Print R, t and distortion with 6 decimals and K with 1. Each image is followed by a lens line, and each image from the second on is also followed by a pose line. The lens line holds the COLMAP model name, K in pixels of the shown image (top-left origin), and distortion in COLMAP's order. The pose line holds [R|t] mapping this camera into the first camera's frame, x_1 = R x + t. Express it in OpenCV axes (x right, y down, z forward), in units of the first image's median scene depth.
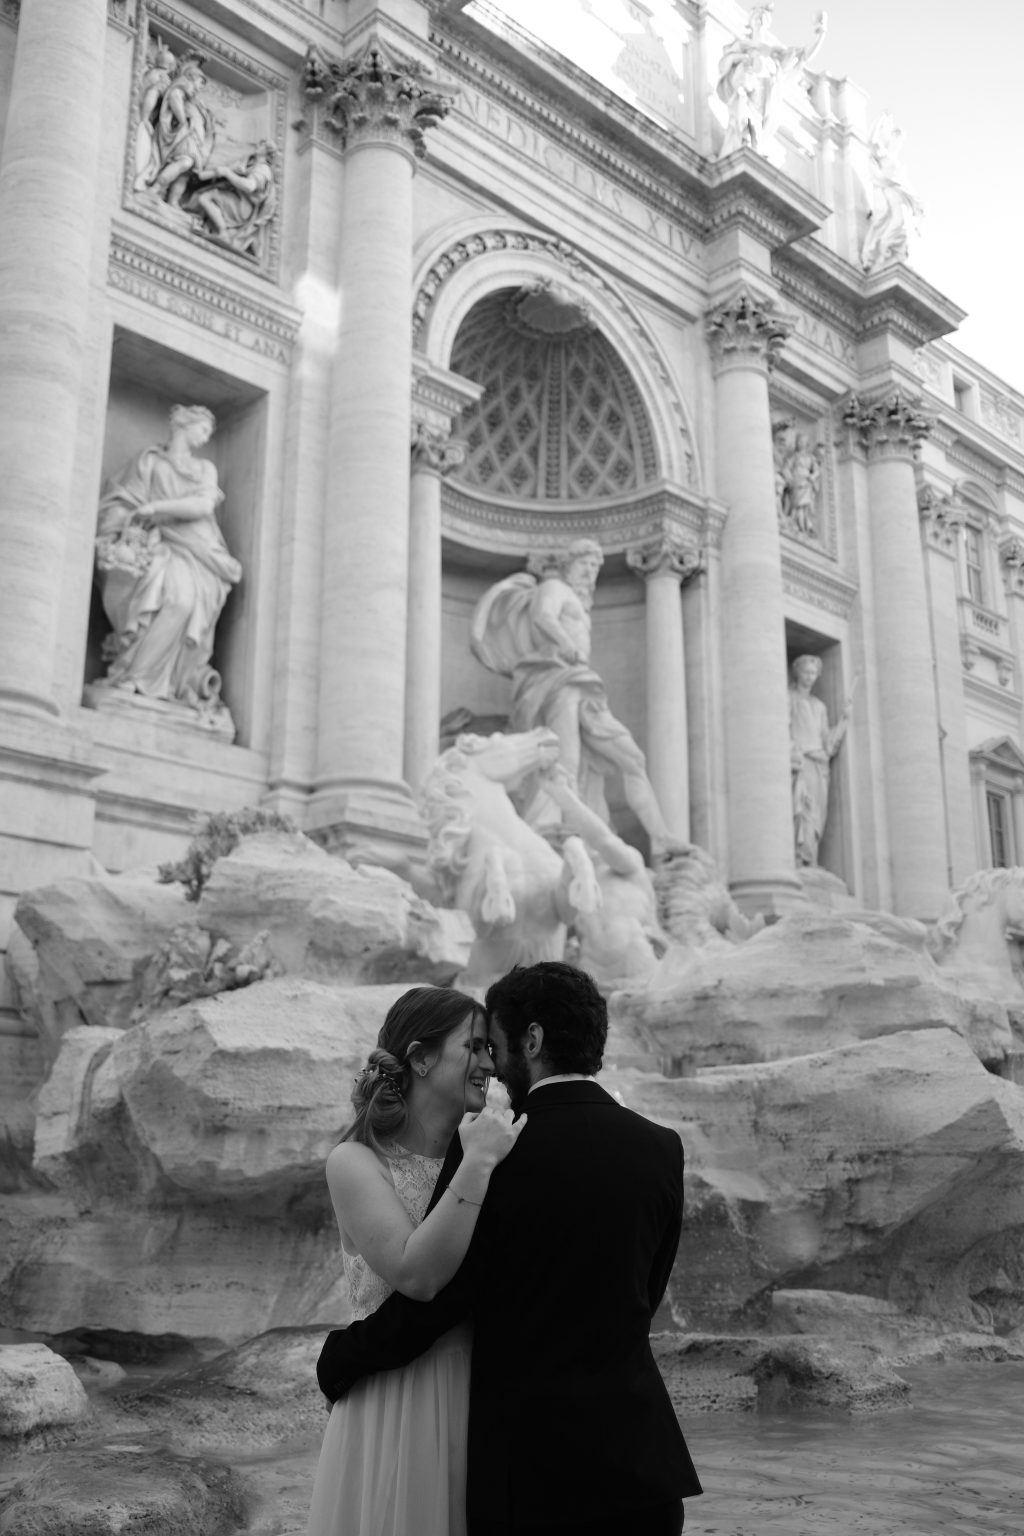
lens RADIAL K [[1538.8, 0, 520.8], [0, 1538.8, 770.7], [0, 0, 1]] dist [-0.055135, 0.136988]
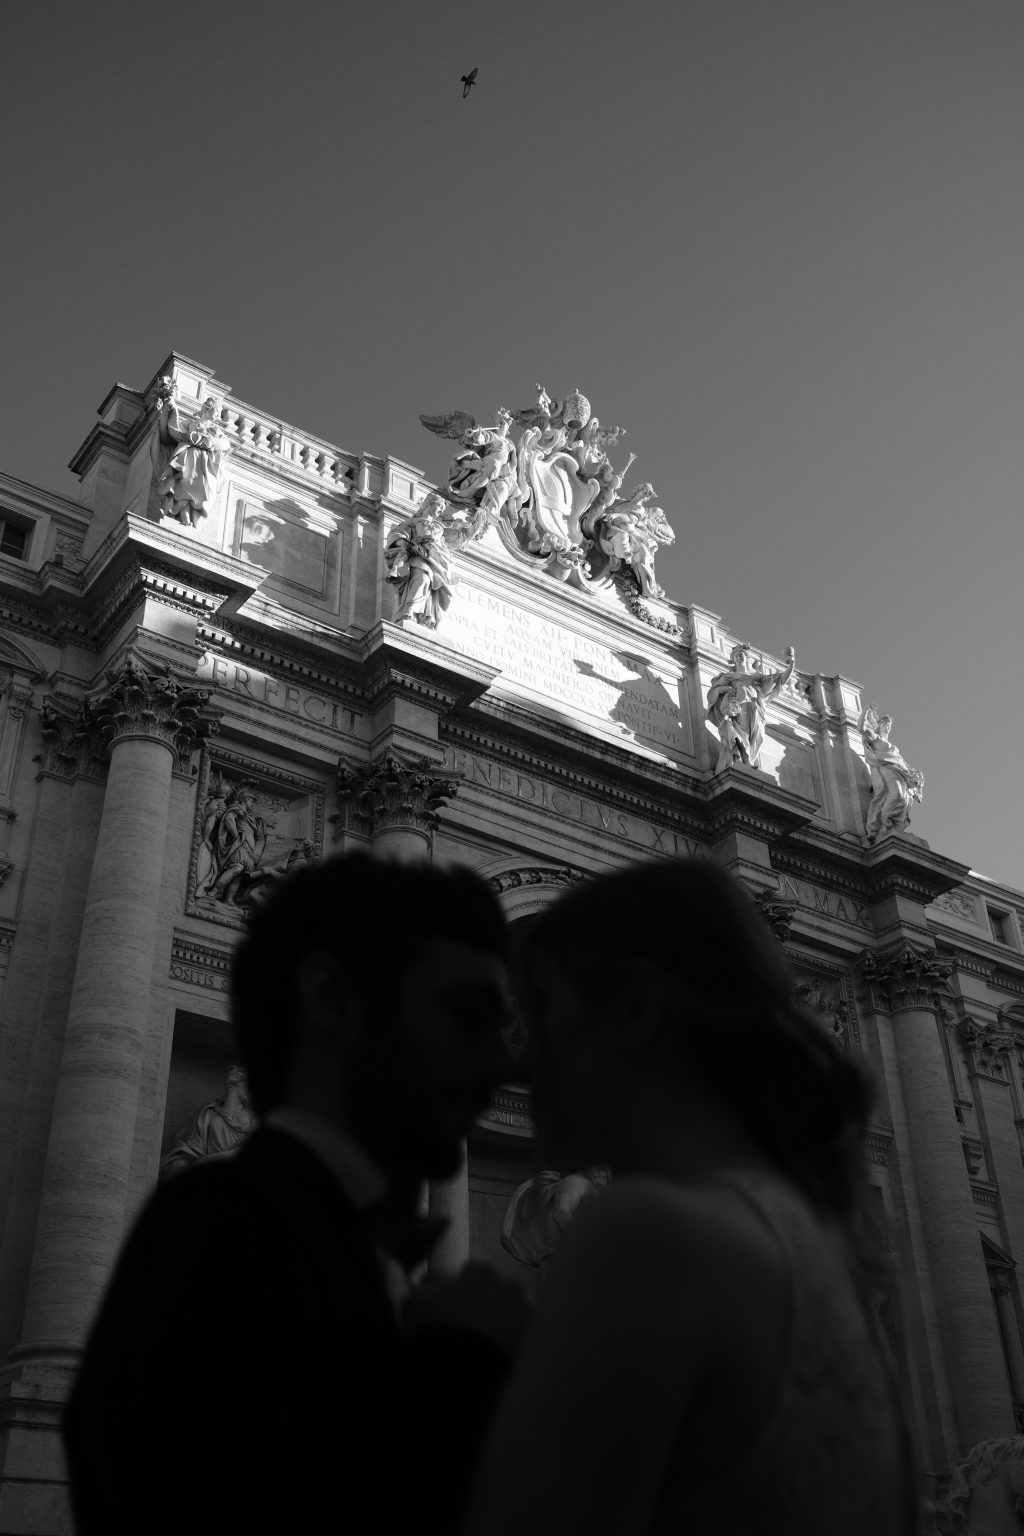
lens RADIAL K [[1537.8, 0, 509.8], [0, 1537.8, 770.3], [0, 0, 1]] dist [-0.058051, 0.145798]
pose [[0.988490, -0.099170, -0.114245, 0.139610], [0.060114, 0.950476, -0.304930, -0.069175], [0.138827, 0.294552, 0.945498, -0.167537]]
